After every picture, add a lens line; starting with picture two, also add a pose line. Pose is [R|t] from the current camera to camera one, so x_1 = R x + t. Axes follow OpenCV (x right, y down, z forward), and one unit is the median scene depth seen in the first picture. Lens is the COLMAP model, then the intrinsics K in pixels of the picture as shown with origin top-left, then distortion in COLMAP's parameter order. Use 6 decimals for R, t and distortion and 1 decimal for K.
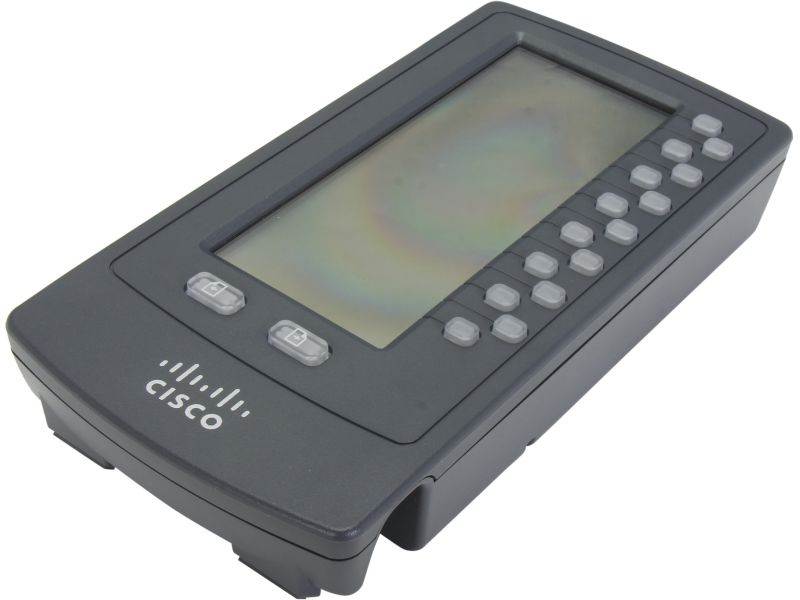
lens RADIAL K [[1469.0, 0, 400.0], [0, 1469.0, 300.0], [0, 0, 1]] dist [0.047491, 0.017649]
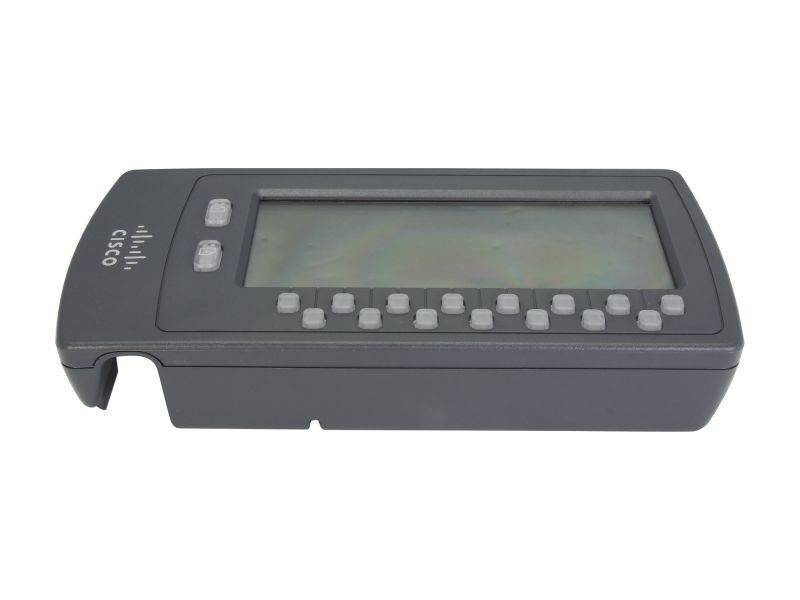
lens RADIAL K [[1469.0, 0, 400.0], [0, 1469.0, 300.0], [0, 0, 1]] dist [0.047491, 0.017649]
pose [[0.587426, 0.398801, -0.704194, 0.986088], [-0.504120, 0.861024, 0.067090, -0.113674], [0.633083, 0.315588, 0.706831, 0.182760]]
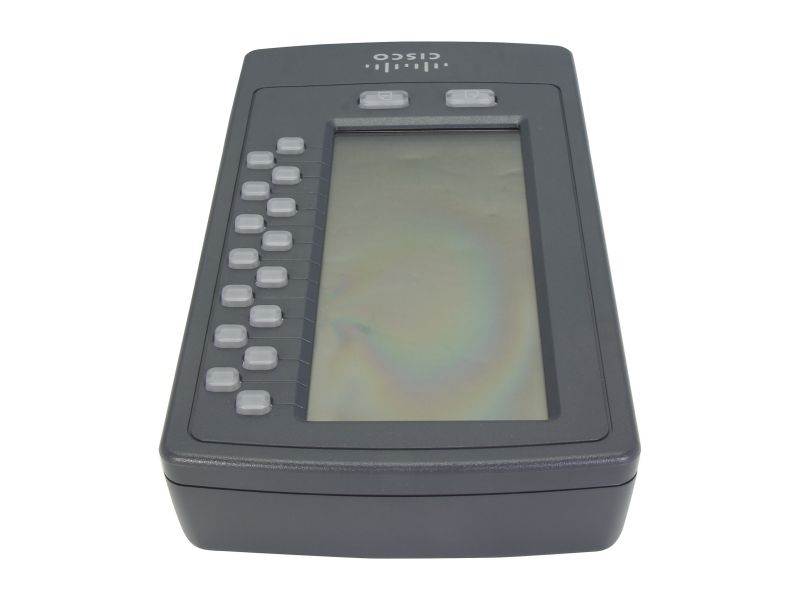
lens RADIAL K [[1469.0, 0, 400.0], [0, 1469.0, 300.0], [0, 0, 1]] dist [0.047491, 0.017649]
pose [[-0.781286, 0.348105, -0.518087, 0.659877], [-0.437011, 0.287576, 0.852245, -1.041543], [0.445660, 0.892257, -0.072554, 1.259798]]
